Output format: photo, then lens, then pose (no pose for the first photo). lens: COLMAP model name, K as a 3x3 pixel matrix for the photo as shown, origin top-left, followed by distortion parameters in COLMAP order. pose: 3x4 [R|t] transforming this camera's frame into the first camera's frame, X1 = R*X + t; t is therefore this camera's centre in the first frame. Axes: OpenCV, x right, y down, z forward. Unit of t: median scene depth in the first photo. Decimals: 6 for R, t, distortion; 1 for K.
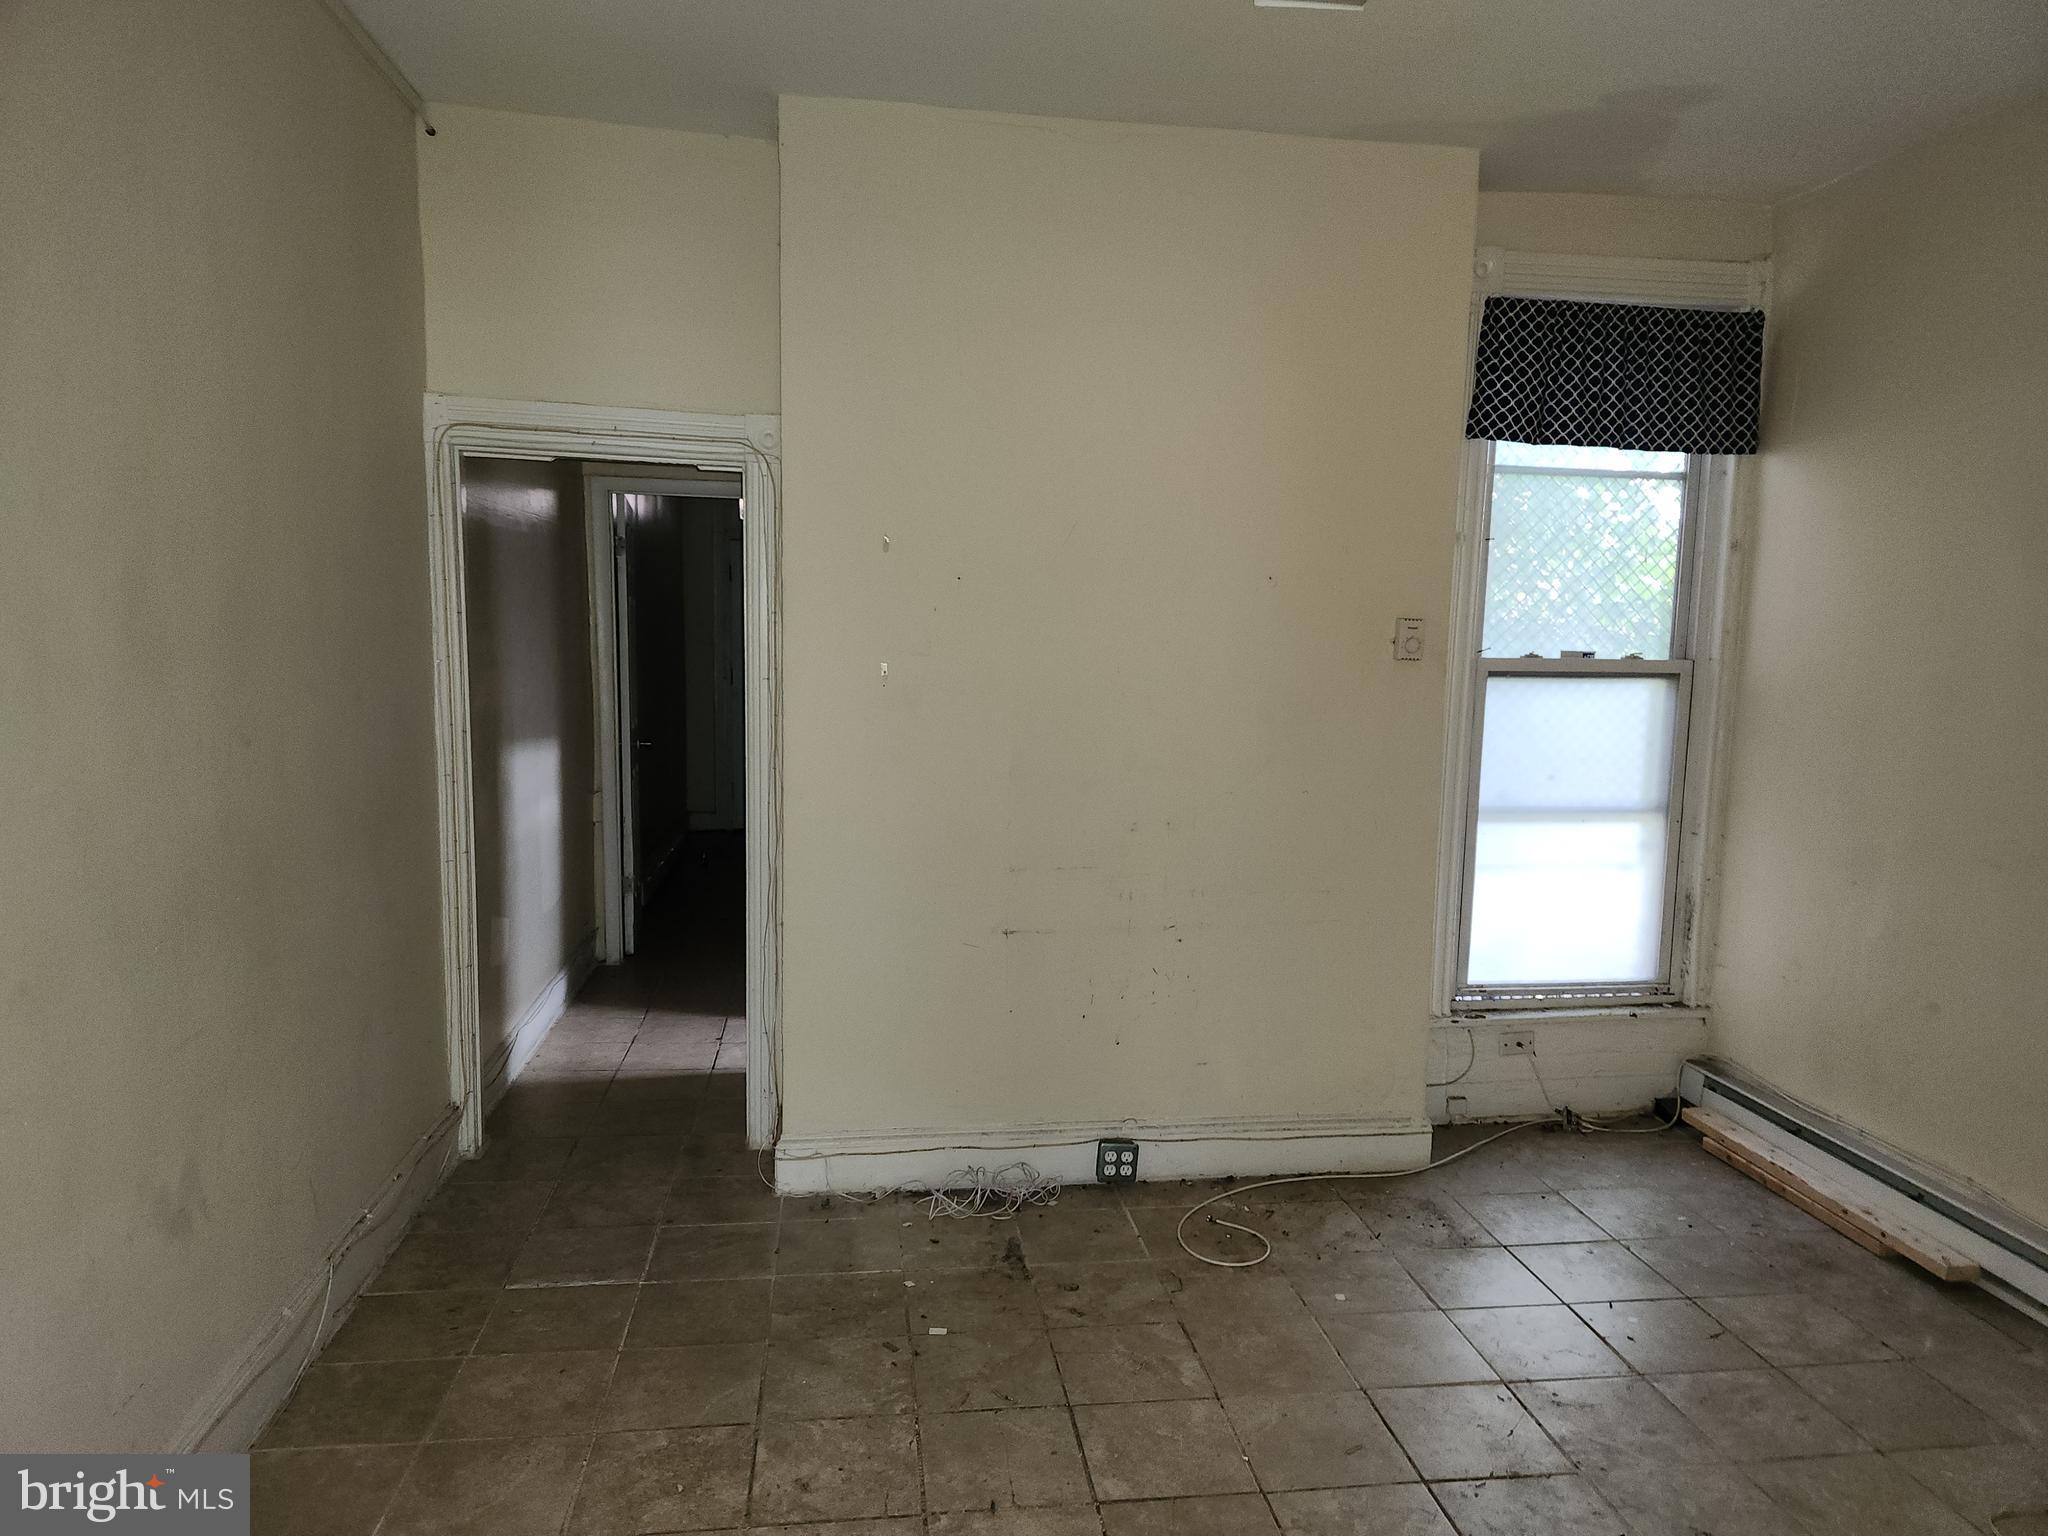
lens RADIAL K [[1353.3, 0, 1022.5], [0, 1353.3, 737.6], [0, 0, 1]] dist [0.074844, -0.084597]
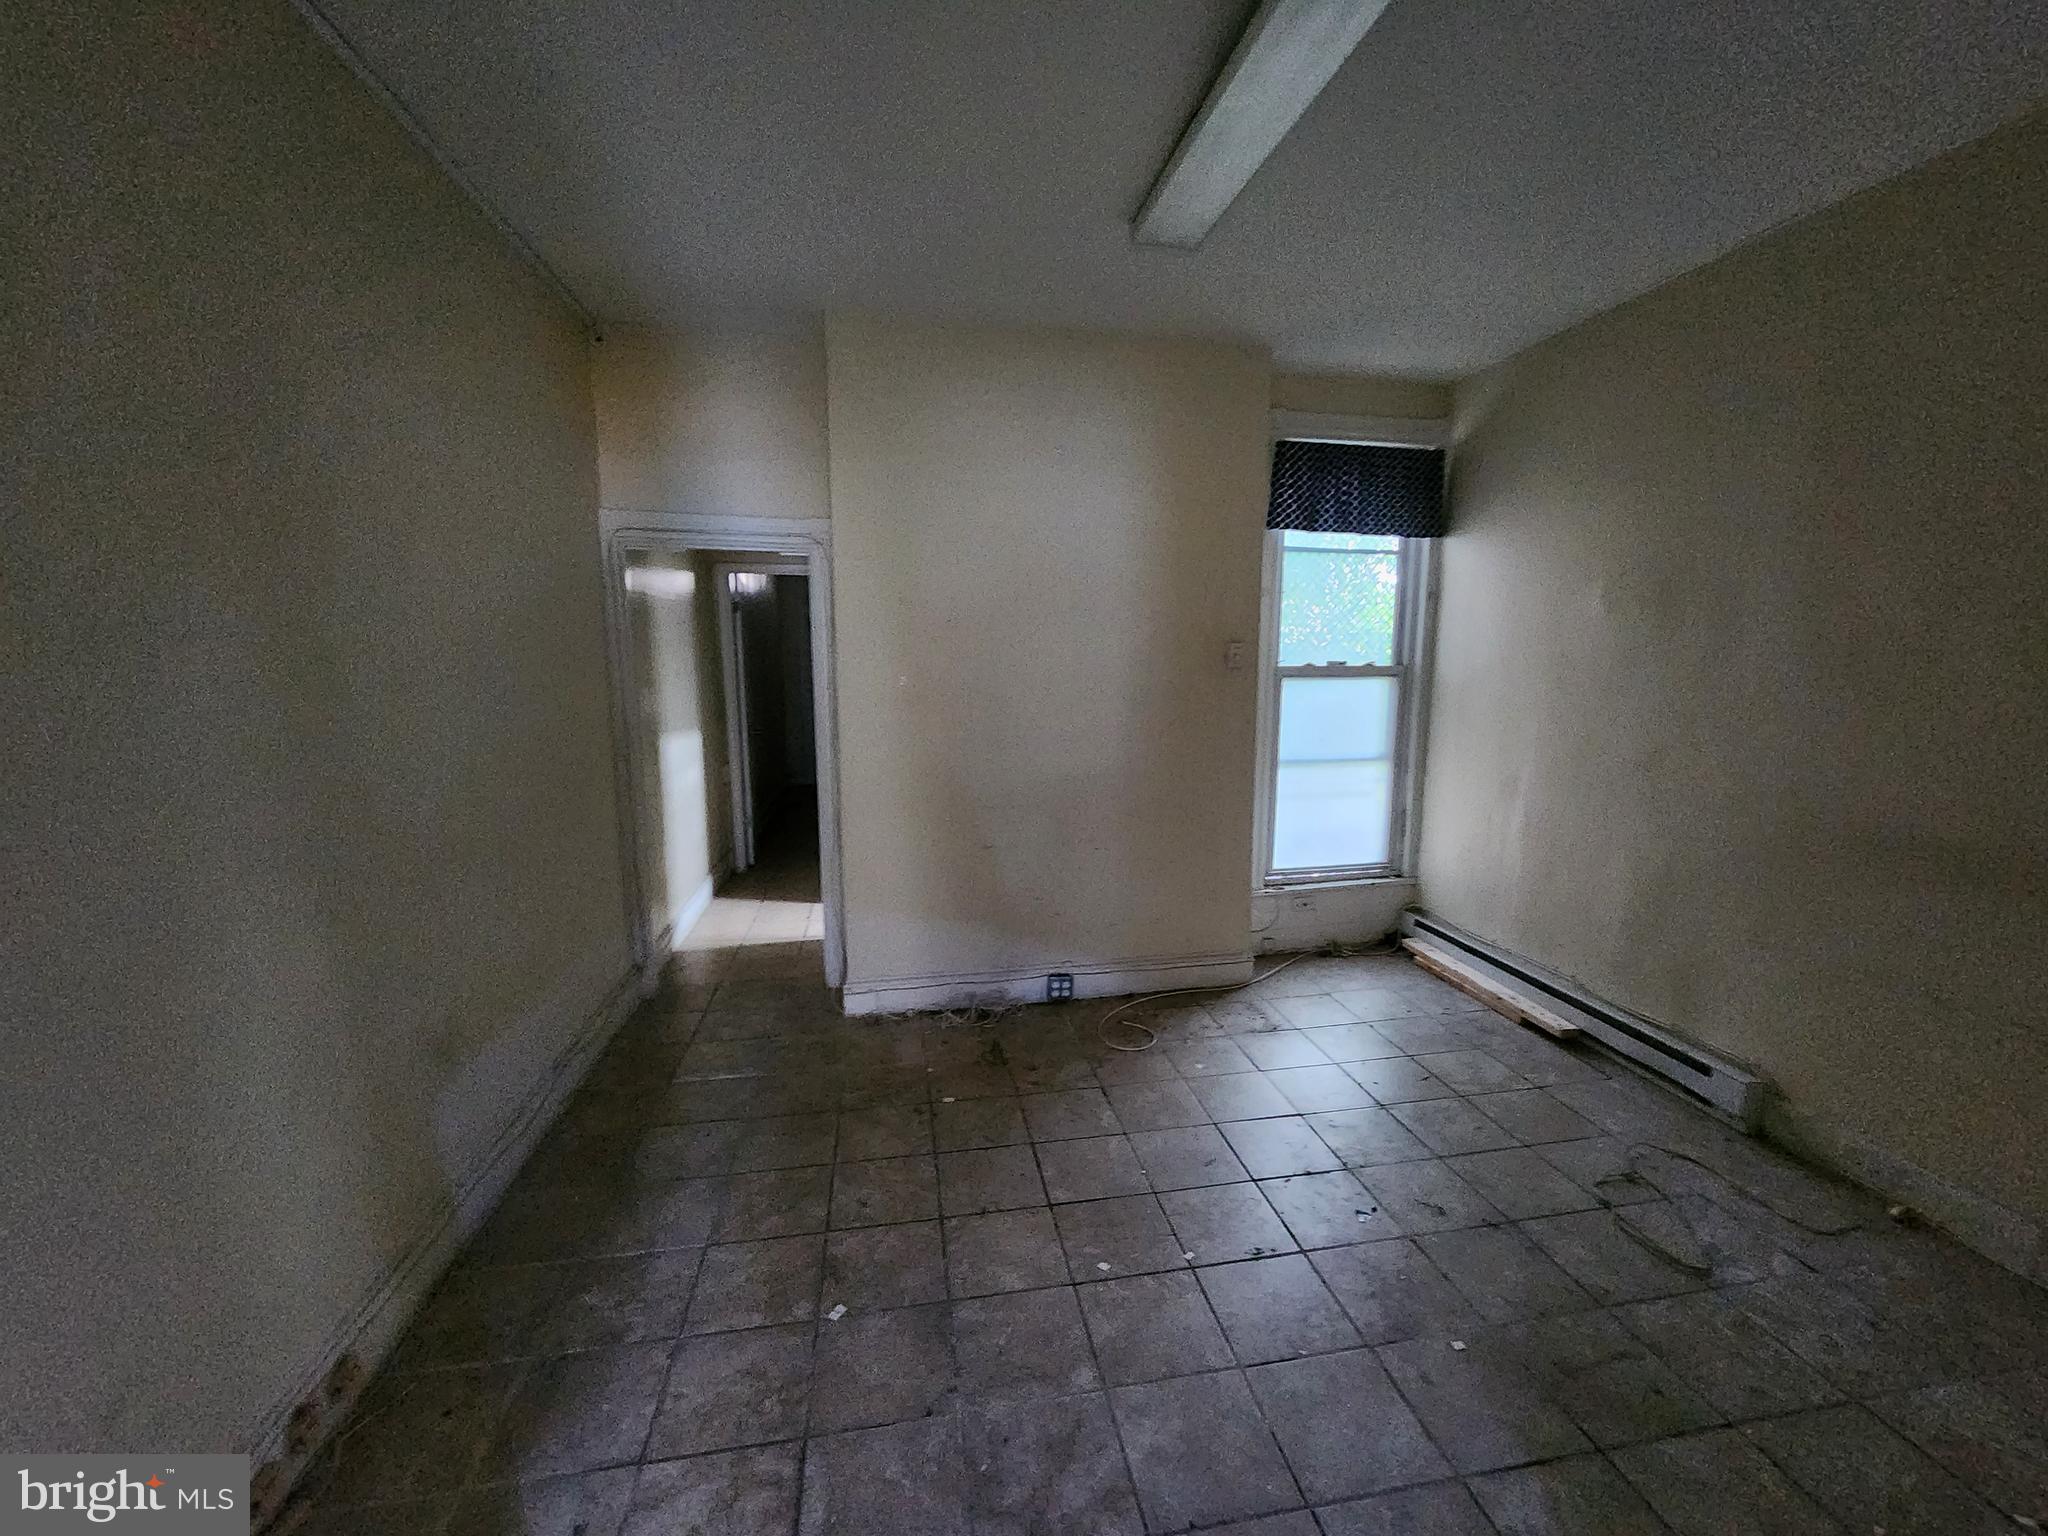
lens RADIAL K [[828.5, 0, 1034.5], [0, 828.5, 738.5], [0, 0, 1]] dist [-0.021744, -0.000154]
pose [[0.998778, -0.024809, 0.042733, 0.005887], [0.023983, 0.999518, 0.019733, 0.000432], [-0.043202, -0.018684, 0.998892, 0.043370]]
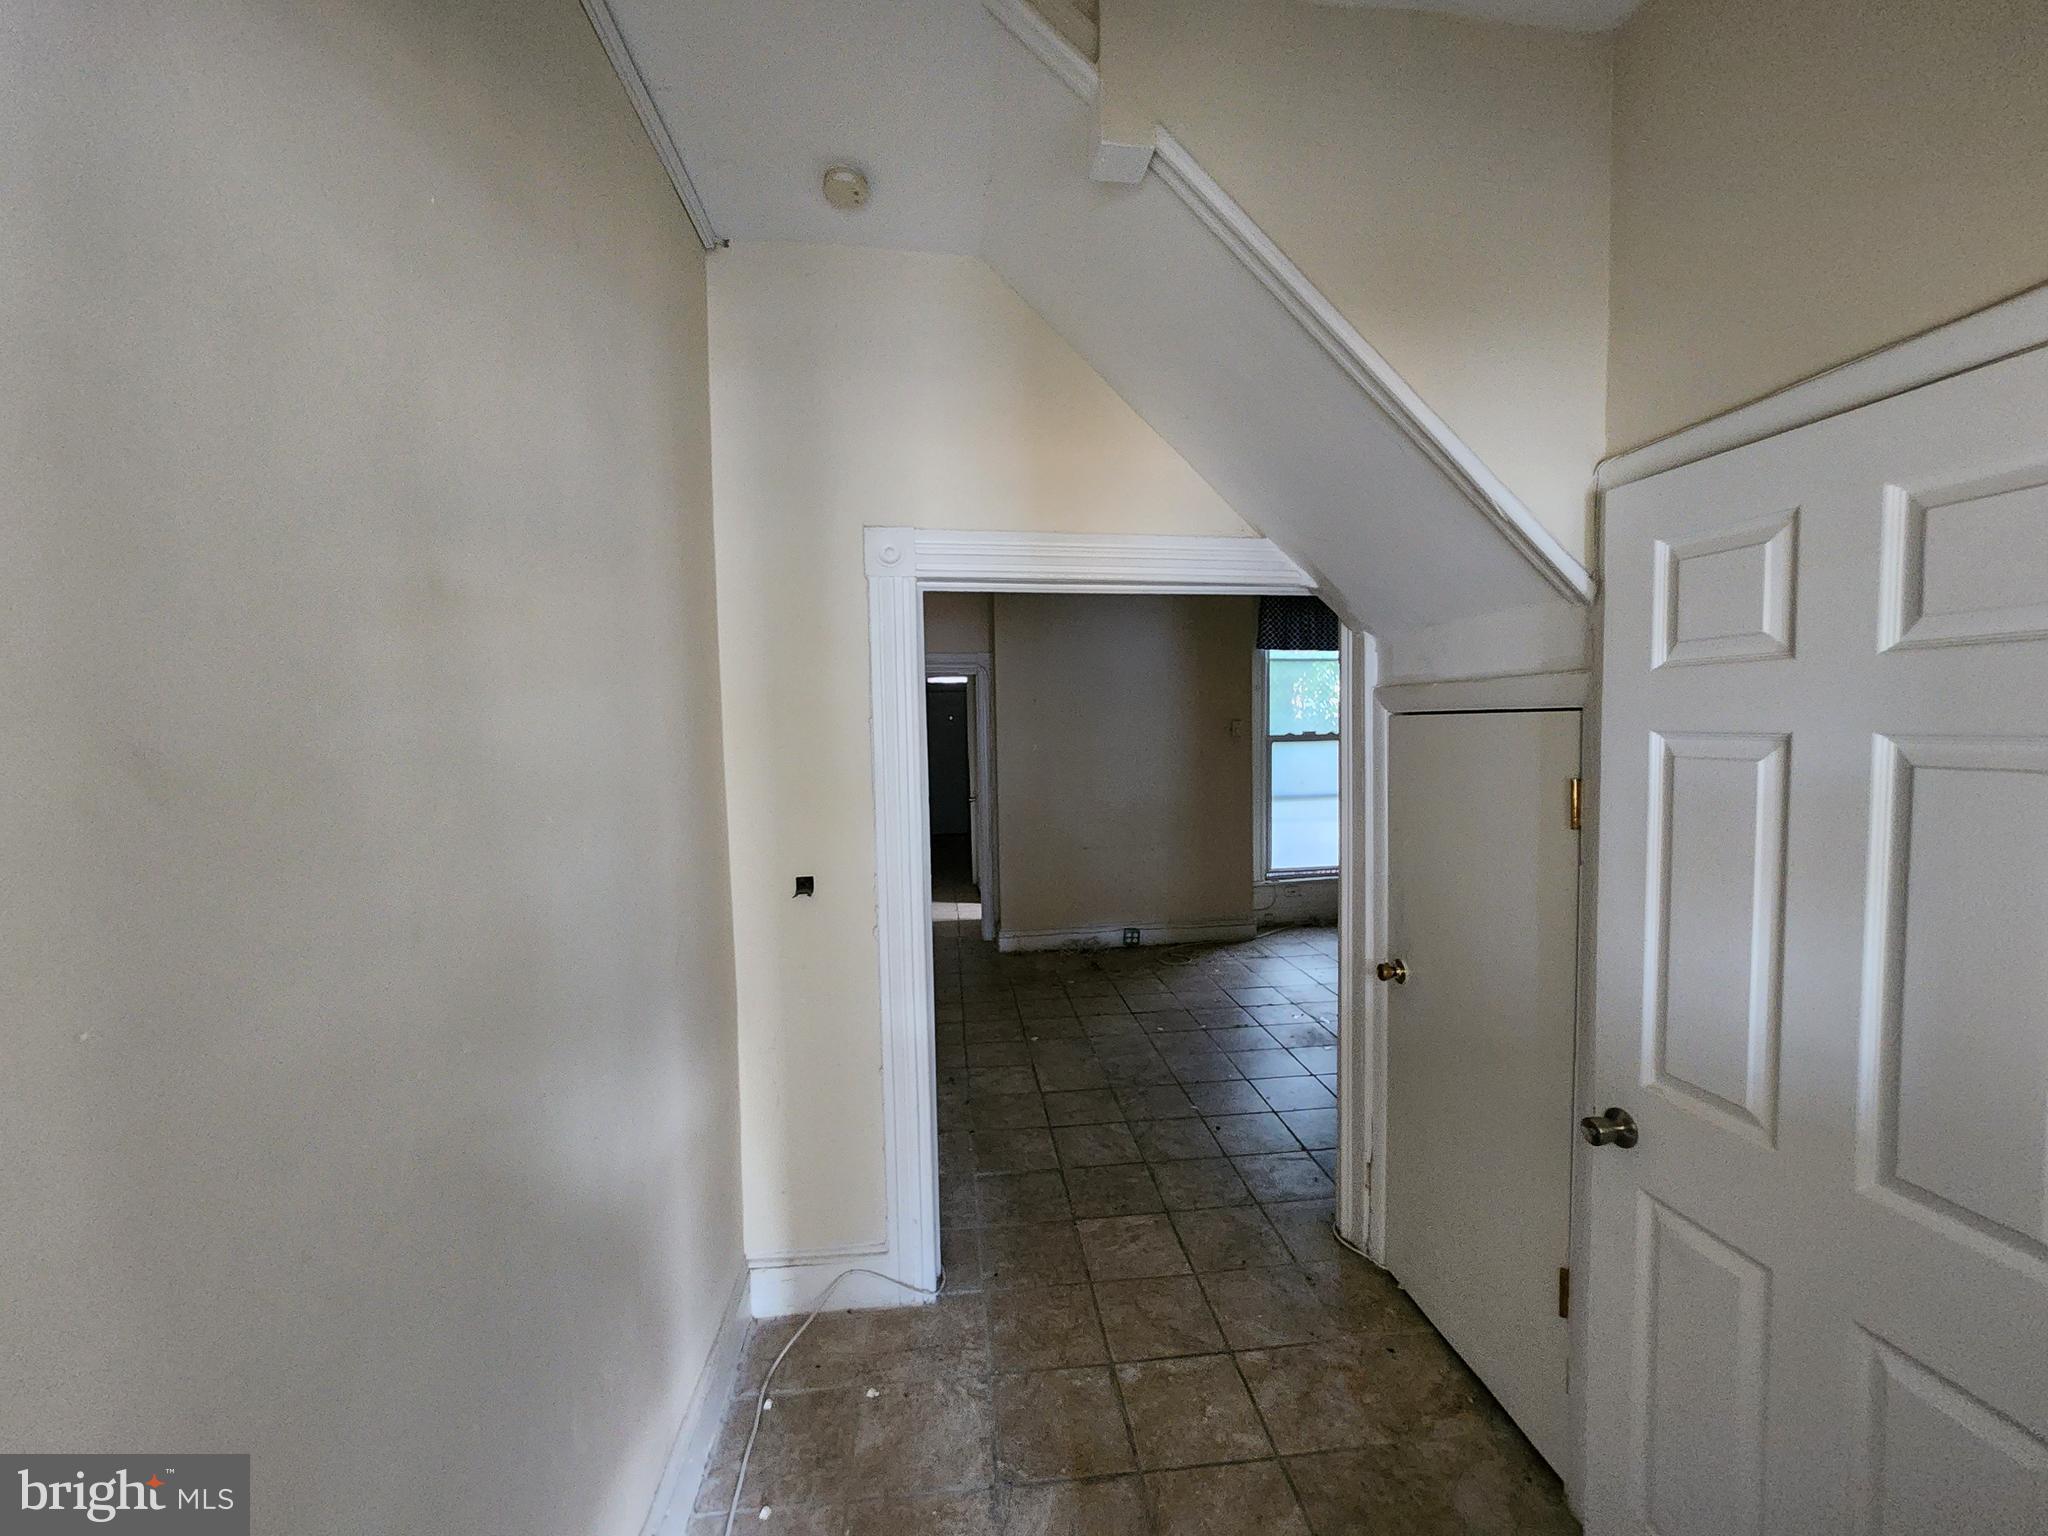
lens RADIAL K [[828.9, 0, 1024.0], [0, 828.9, 768.0], [0, 0, 1]] dist [-0.002009, -0.000793]
pose [[0.998828, -0.036304, -0.032018, -0.072971], [0.035045, 0.998623, -0.039025, 0.051116], [0.033391, 0.037857, 0.998725, -0.587590]]
